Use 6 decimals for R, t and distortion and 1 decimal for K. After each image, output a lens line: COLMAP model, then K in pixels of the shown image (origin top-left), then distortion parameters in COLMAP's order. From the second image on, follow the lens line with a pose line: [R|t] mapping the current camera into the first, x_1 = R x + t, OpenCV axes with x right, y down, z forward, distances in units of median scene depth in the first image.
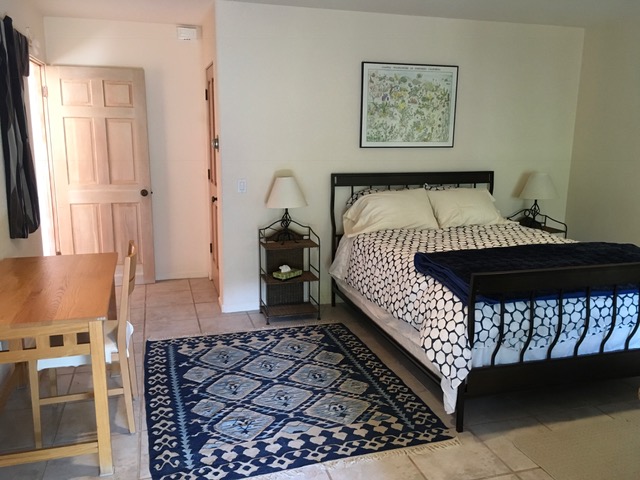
lens RADIAL K [[542.1, 0, 320.0], [0, 542.1, 240.0], [0, 0, 1]] dist [0.084949, -0.108956]
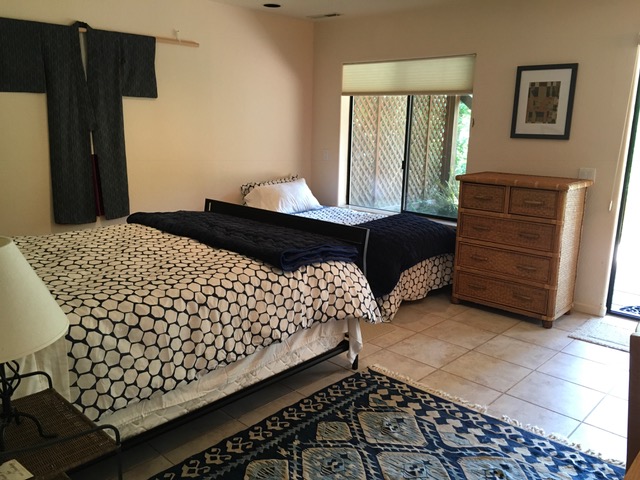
lens RADIAL K [[542.1, 0, 320.0], [0, 542.1, 240.0], [0, 0, 1]] dist [0.084949, -0.108956]
pose [[-0.499022, -0.209398, 0.840910, -0.532417], [0.143409, 0.937033, 0.318438, -0.244476], [-0.854641, 0.279502, -0.437571, 1.273262]]
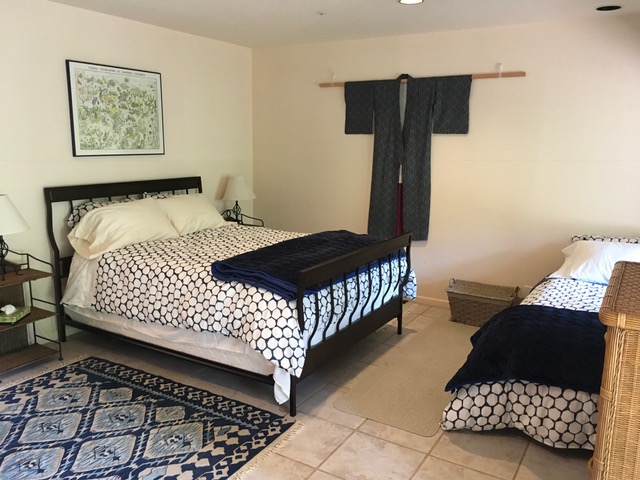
lens RADIAL K [[542.1, 0, 320.0], [0, 542.1, 240.0], [0, 0, 1]] dist [0.084949, -0.108956]
pose [[0.742462, -0.125426, 0.658041, -0.326073], [0.125985, 0.990931, 0.046729, -0.038210], [-0.657934, 0.048208, 0.751531, 0.106276]]
